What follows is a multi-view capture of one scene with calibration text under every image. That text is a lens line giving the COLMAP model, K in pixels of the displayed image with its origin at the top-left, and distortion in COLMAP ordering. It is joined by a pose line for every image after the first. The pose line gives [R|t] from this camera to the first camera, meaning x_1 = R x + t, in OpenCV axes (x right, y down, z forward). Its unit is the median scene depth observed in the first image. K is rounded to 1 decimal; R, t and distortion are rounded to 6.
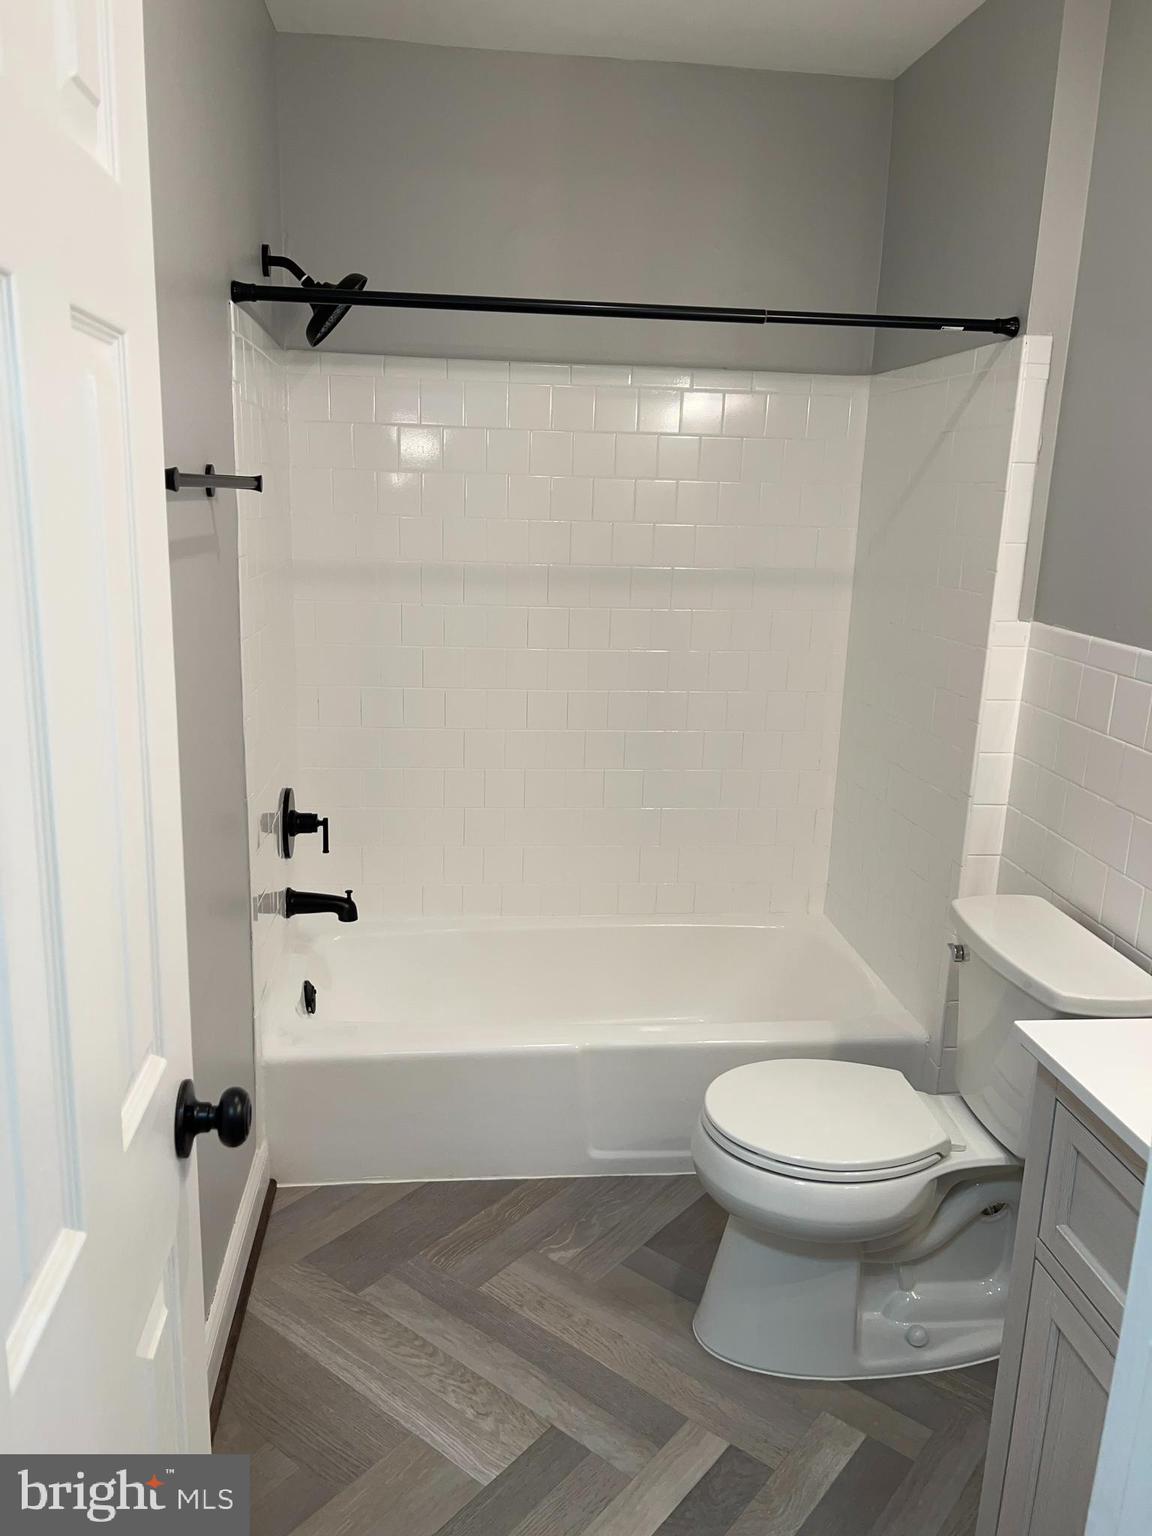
lens RADIAL K [[1165.1, 0, 570.9], [0, 1165.1, 767.6], [0, 0, 1]] dist [0.023767, -0.014773]
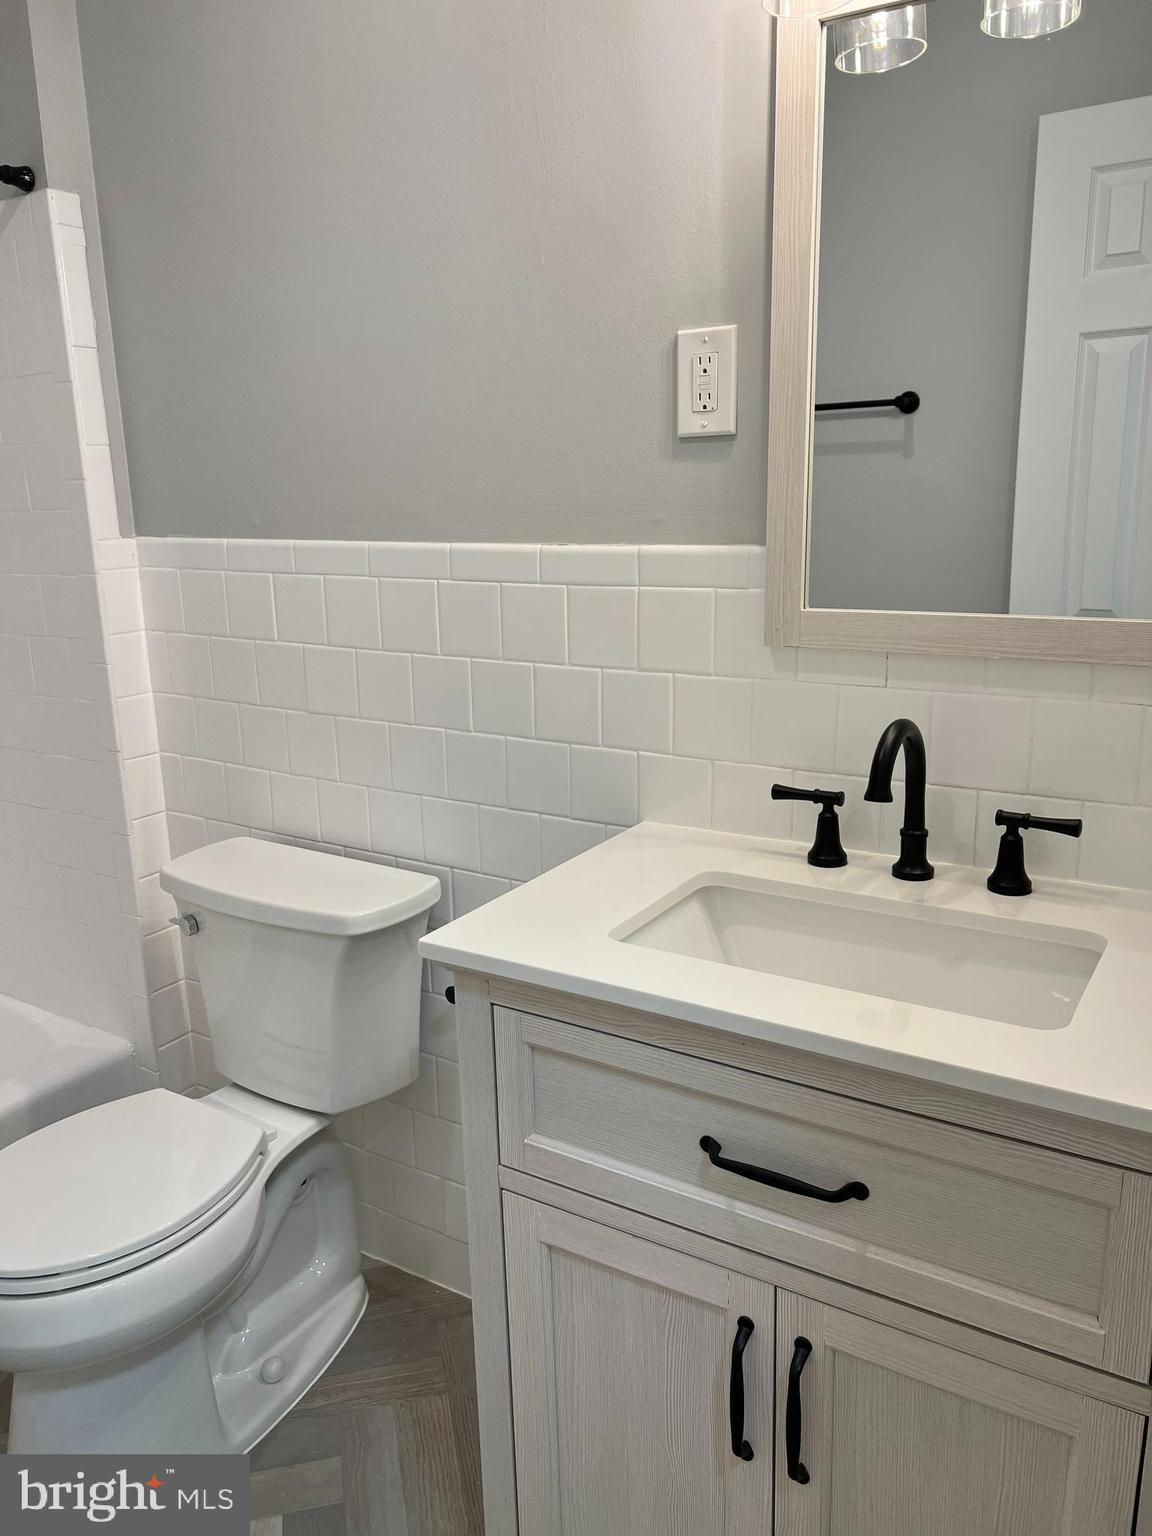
lens RADIAL K [[1165.1, 0, 577.8], [0, 1165.1, 764.6], [0, 0, 1]] dist [0.023767, -0.014773]
pose [[0.617783, -0.230579, 0.751783, -0.097266], [0.226202, 0.967743, 0.110932, 0.016422], [-0.753111, 0.101523, 0.650013, 0.223045]]
